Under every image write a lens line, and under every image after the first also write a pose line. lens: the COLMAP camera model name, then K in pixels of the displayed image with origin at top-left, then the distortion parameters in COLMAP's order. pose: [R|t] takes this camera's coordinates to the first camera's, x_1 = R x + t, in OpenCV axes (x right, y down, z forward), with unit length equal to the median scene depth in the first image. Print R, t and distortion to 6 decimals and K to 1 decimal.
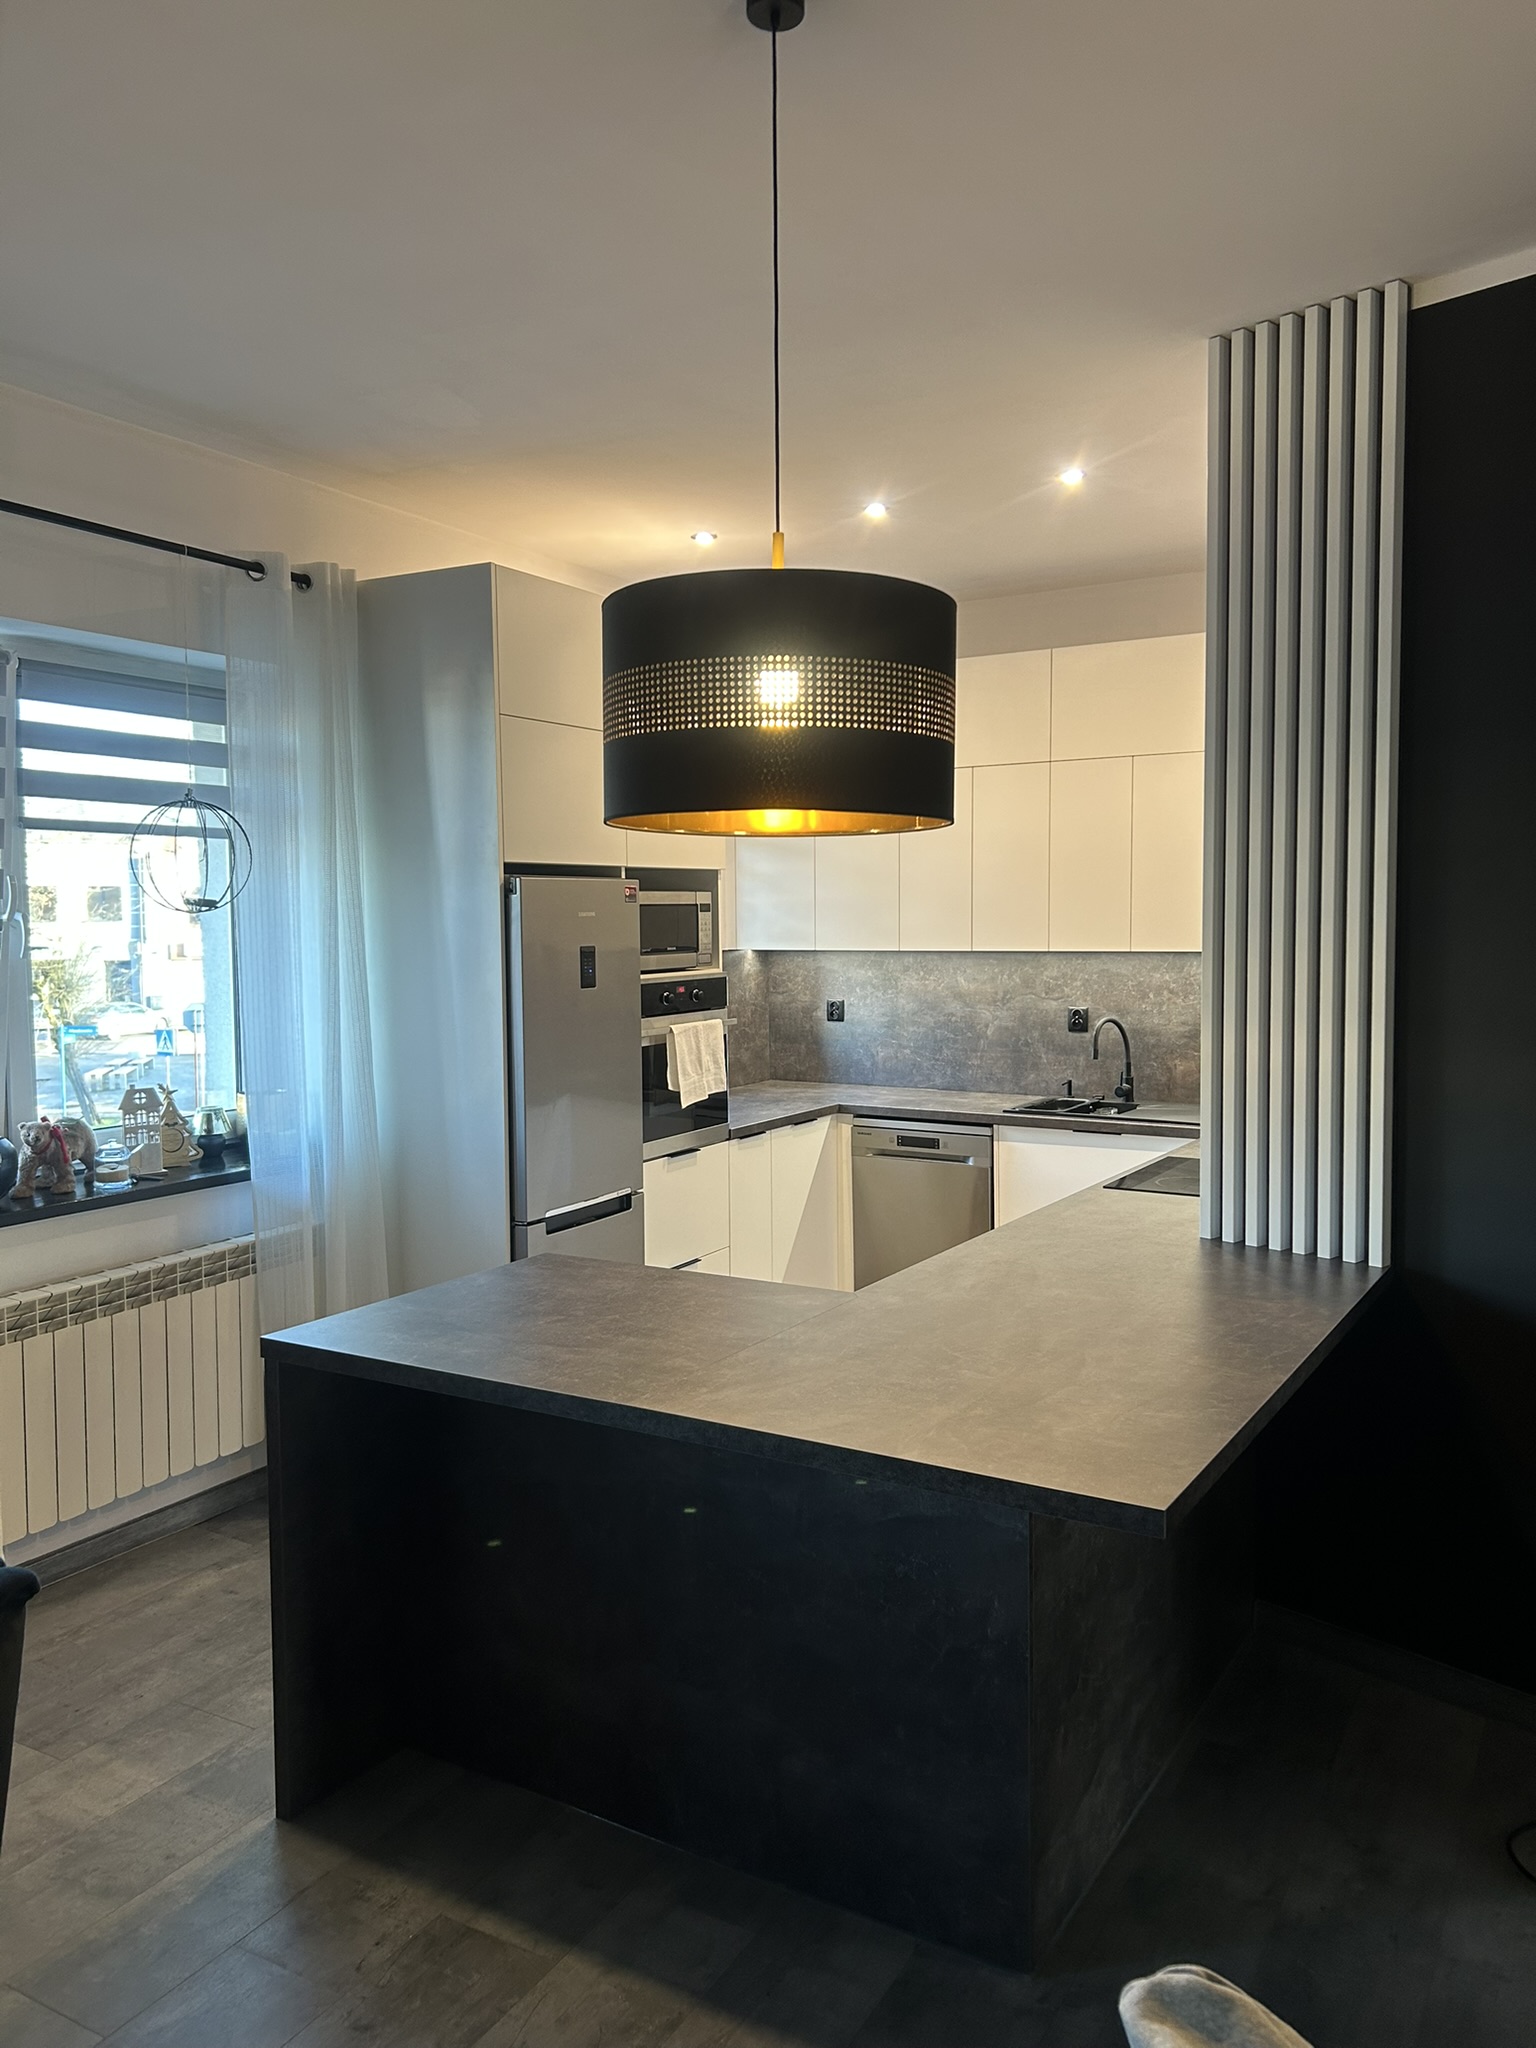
lens RADIAL K [[1545.6, 0, 766.2], [0, 1545.6, 1017.5], [0, 0, 1]] dist [0.052199, -0.056265]
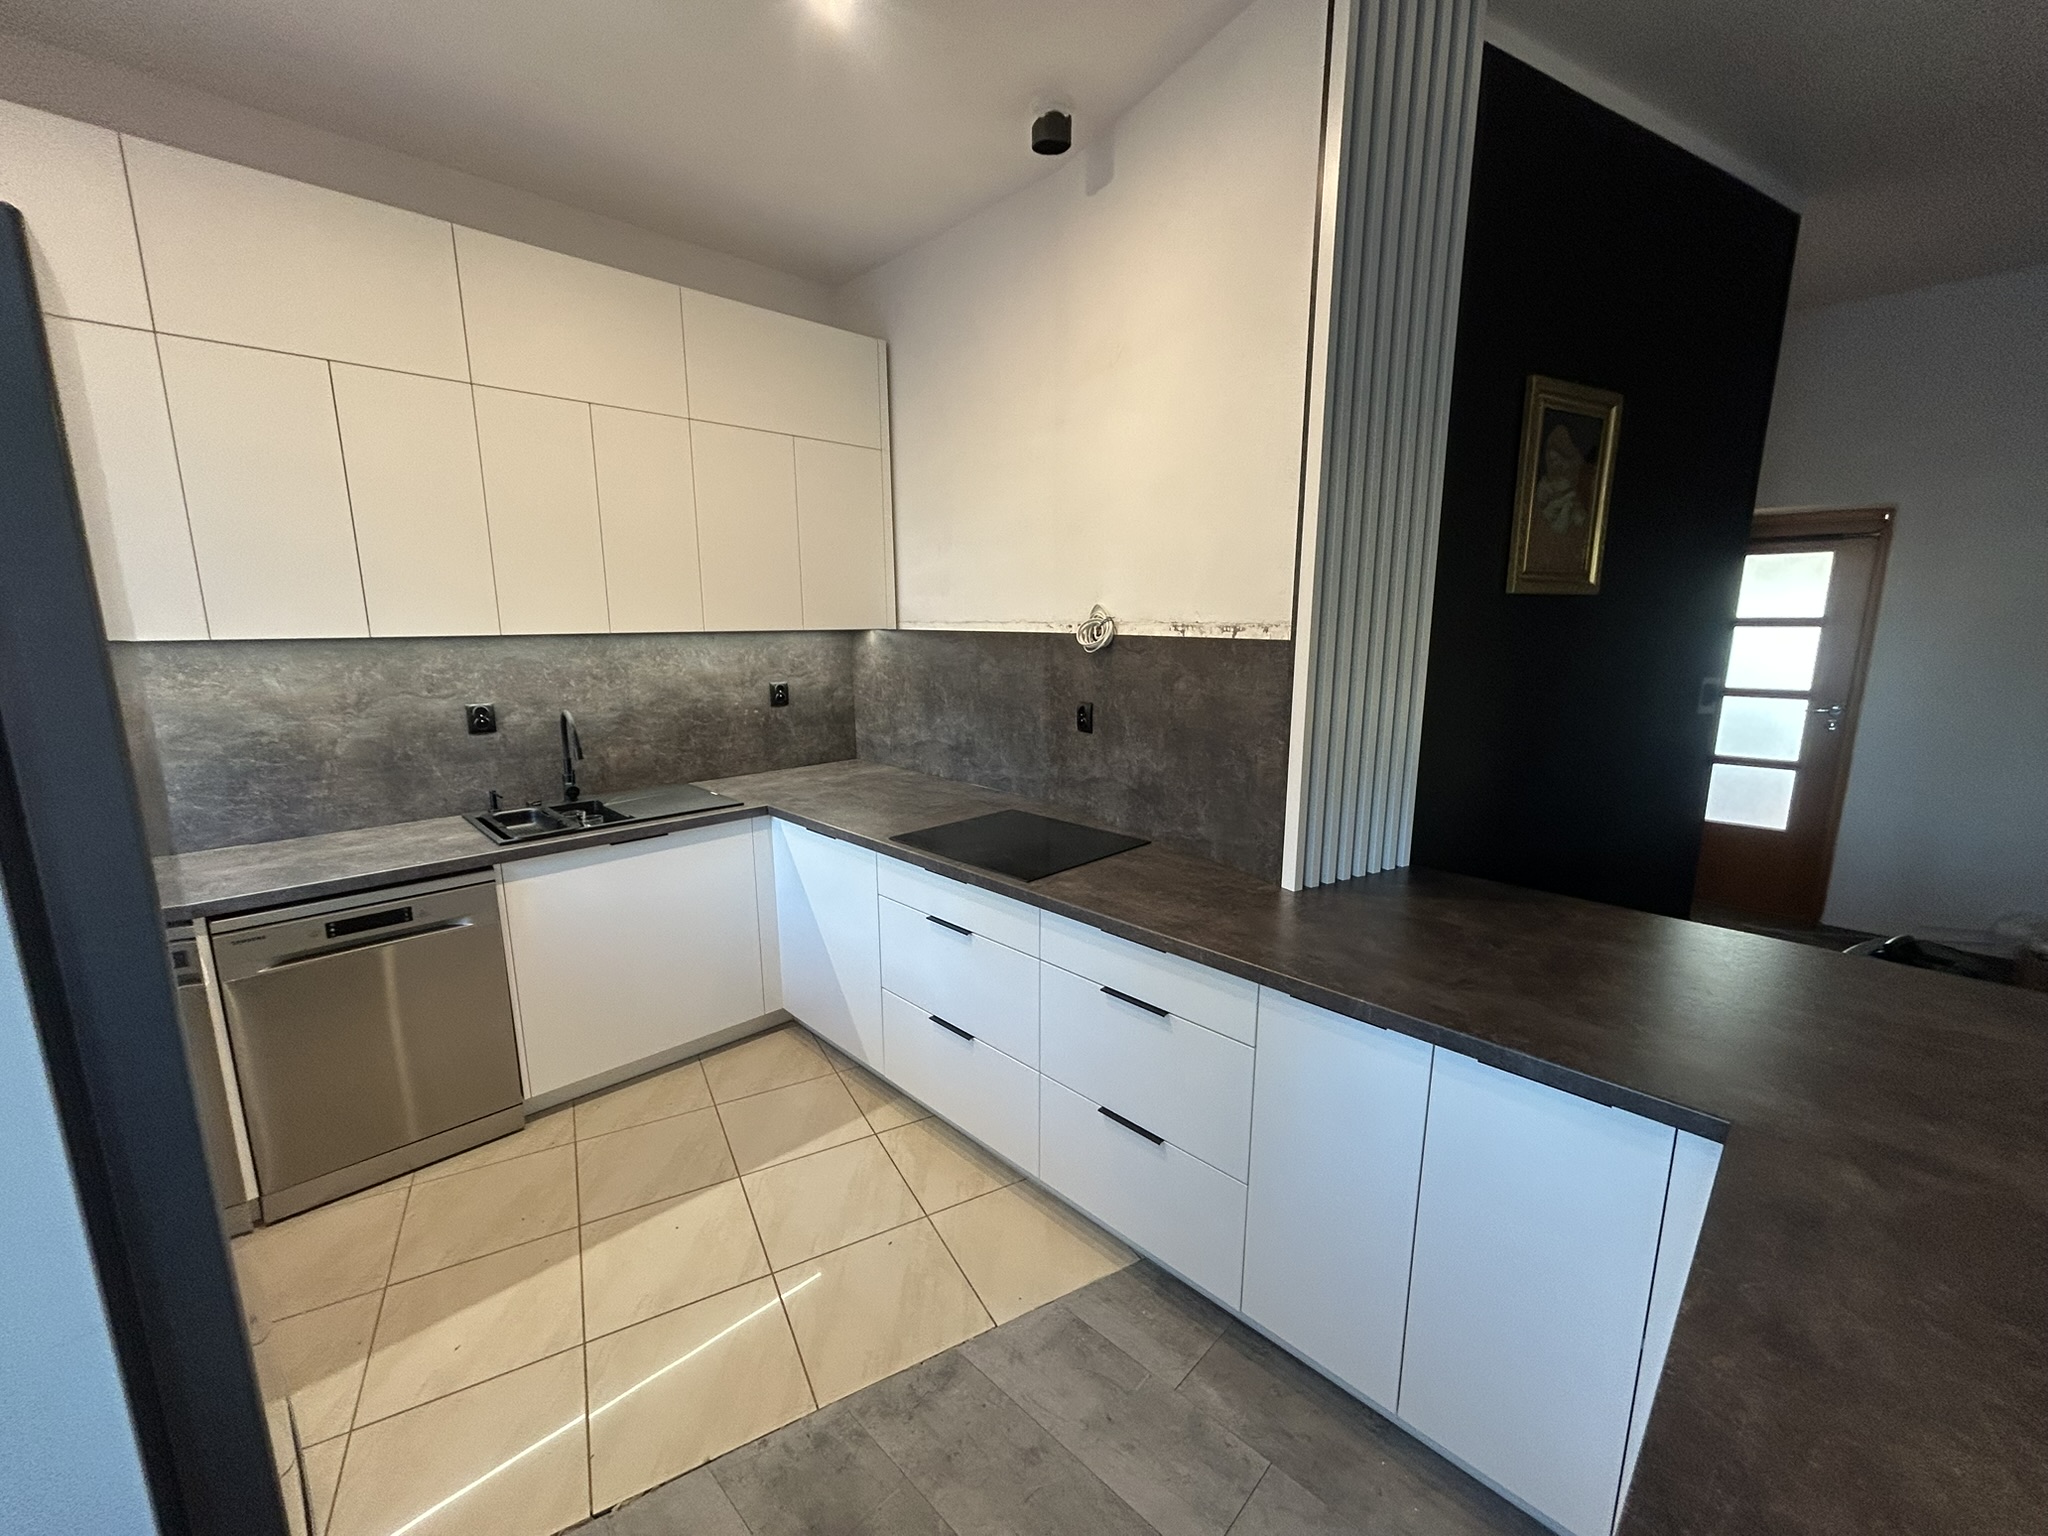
lens RADIAL K [[828.2, 0, 1024.0], [0, 828.2, 768.0], [0, 0, 1]] dist [0.001000, 0.000269]
pose [[0.233333, -0.167279, 0.957901, -0.170133], [0.066983, 0.985517, 0.155786, -0.023249], [-0.970087, 0.027813, 0.241159, 0.623865]]
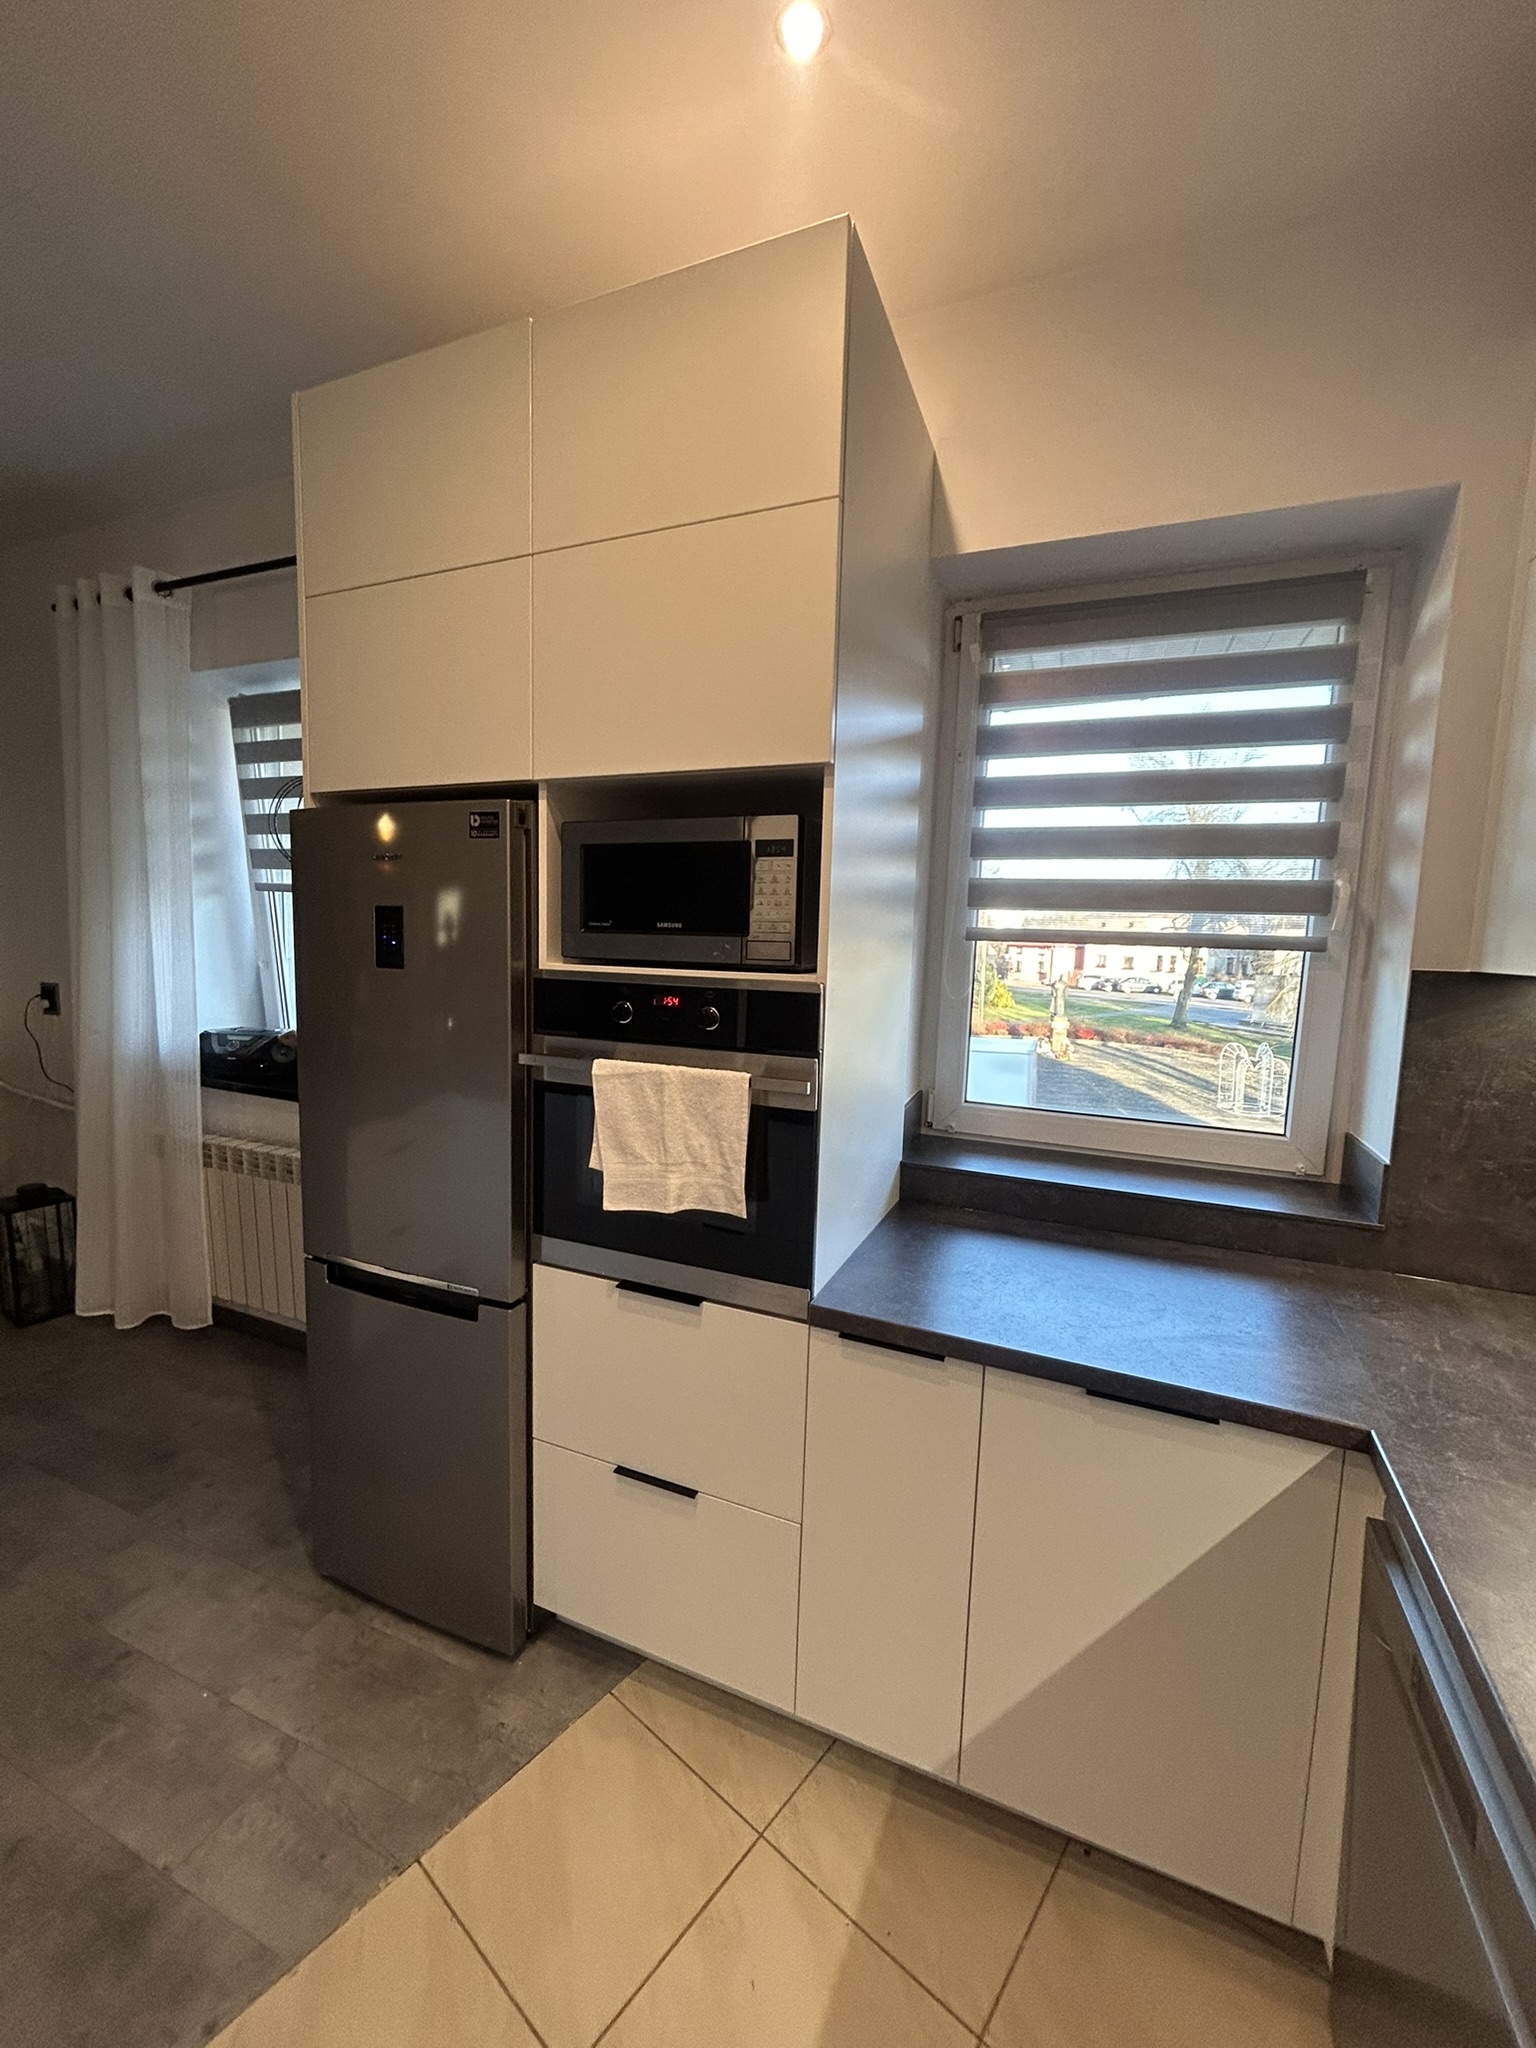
lens RADIAL K [[828.2, 0, 768.0], [0, 828.2, 1024.0], [0, 0, 1]] dist [0.001000, 0.000269]
pose [[0.122742, 0.126886, -0.984294, 0.202021], [-0.099467, 0.988372, 0.115008, -0.040463], [0.987442, 0.083788, 0.133936, 0.856401]]
